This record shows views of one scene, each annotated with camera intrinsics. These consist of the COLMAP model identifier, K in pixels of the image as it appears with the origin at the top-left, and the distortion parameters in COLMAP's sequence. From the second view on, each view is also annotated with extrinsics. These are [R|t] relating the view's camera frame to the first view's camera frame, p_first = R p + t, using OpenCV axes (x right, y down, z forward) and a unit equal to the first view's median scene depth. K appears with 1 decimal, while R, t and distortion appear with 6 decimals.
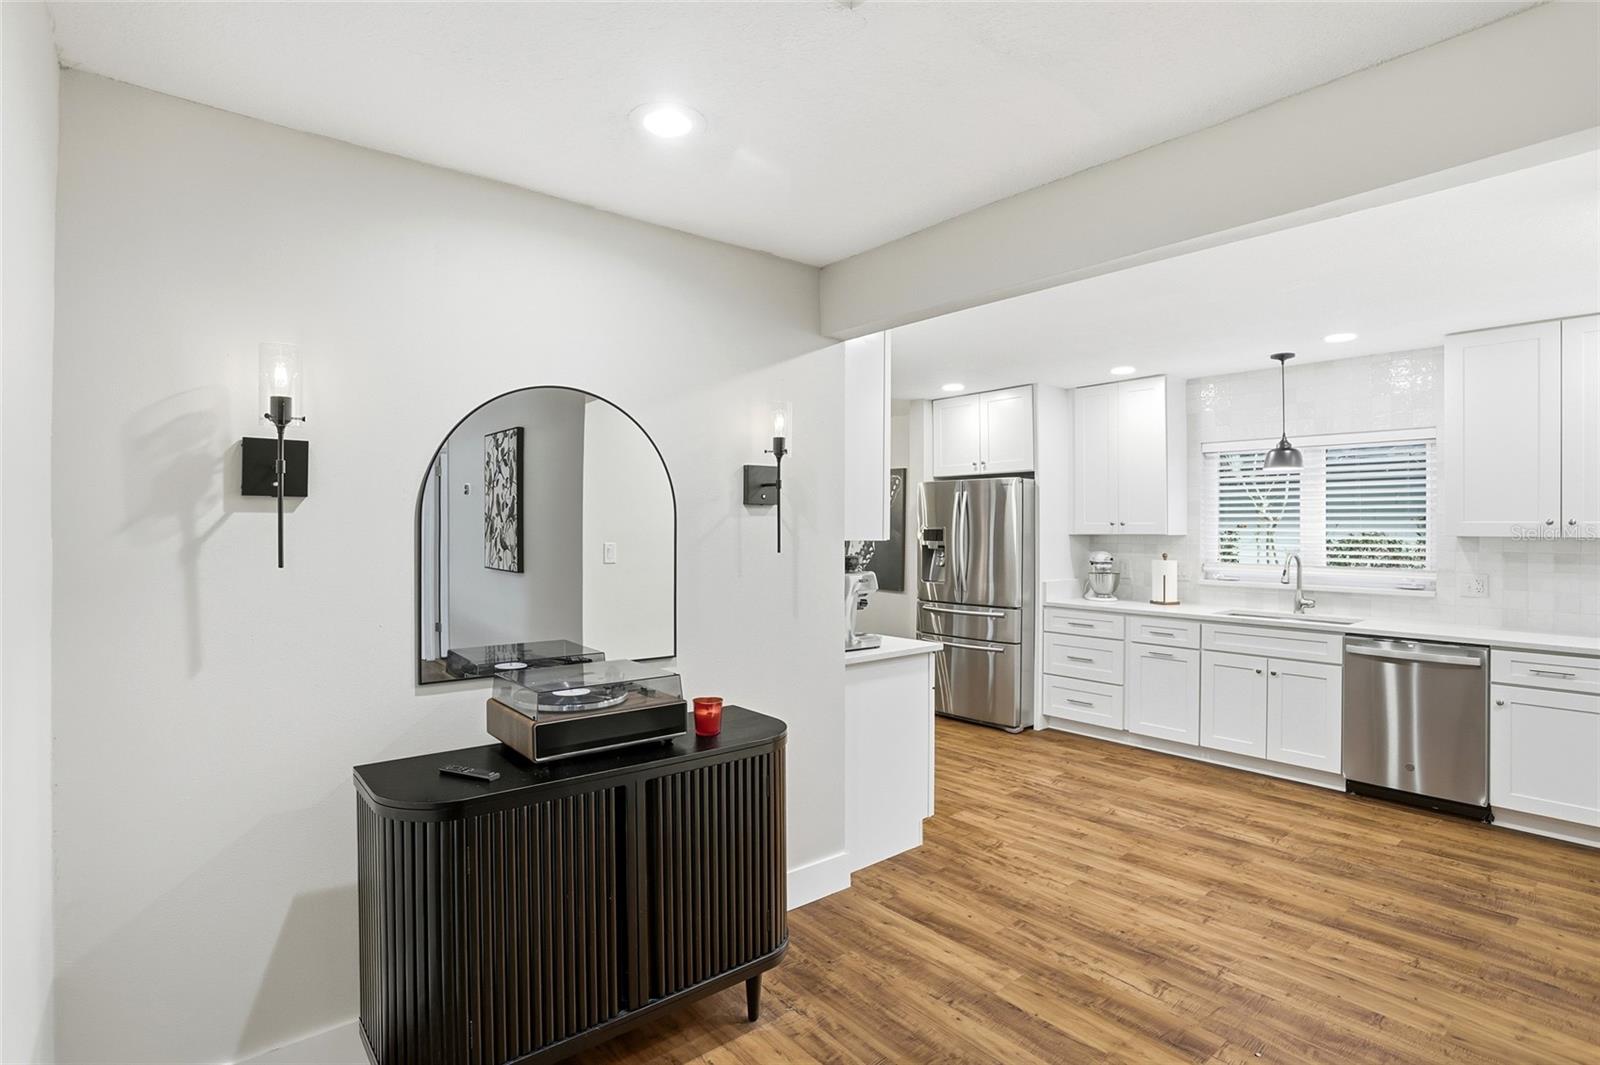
lens RADIAL K [[787.7, 0, 804.9], [0, 787.7, 530.4], [0, 0, 1]] dist [-0.050598, 0.012340]
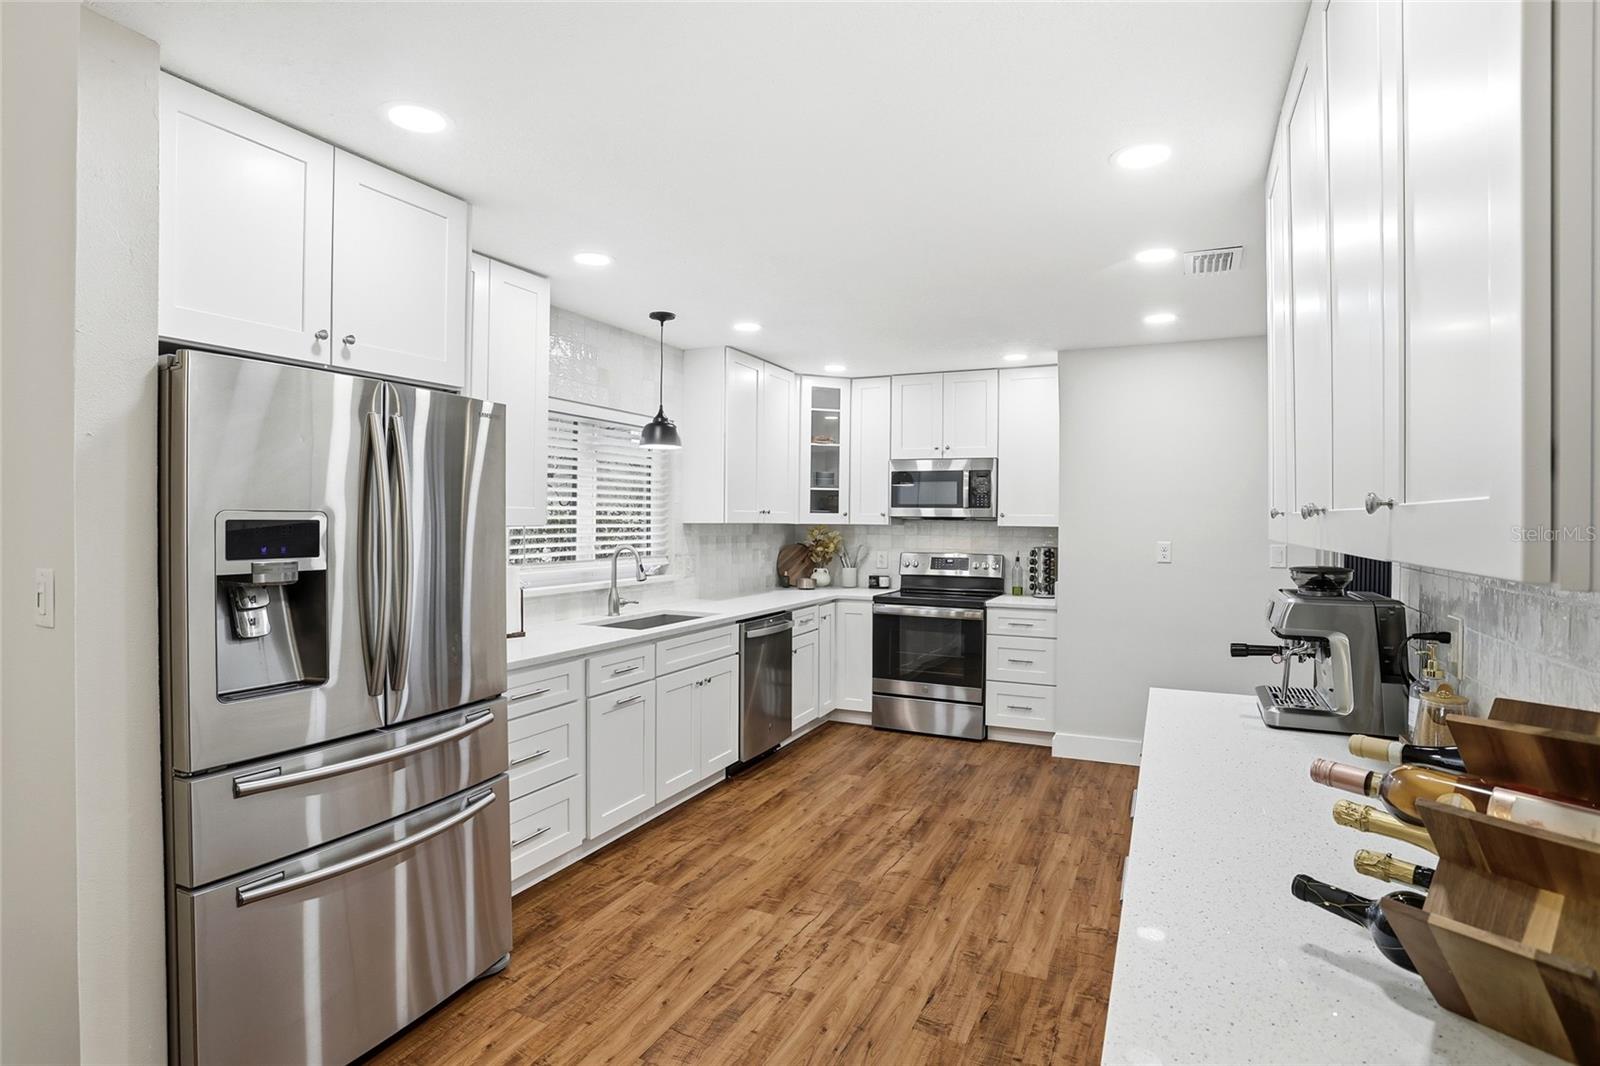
lens RADIAL K [[787.7, 0, 816.6], [0, 787.7, 526.2], [0, 0, 1]] dist [-0.050598, 0.012340]
pose [[-0.417420, -0.010268, 0.908656, -0.285741], [-0.000212, 0.999937, 0.011203, -0.001022], [-0.908714, 0.004484, -0.417396, 1.383367]]
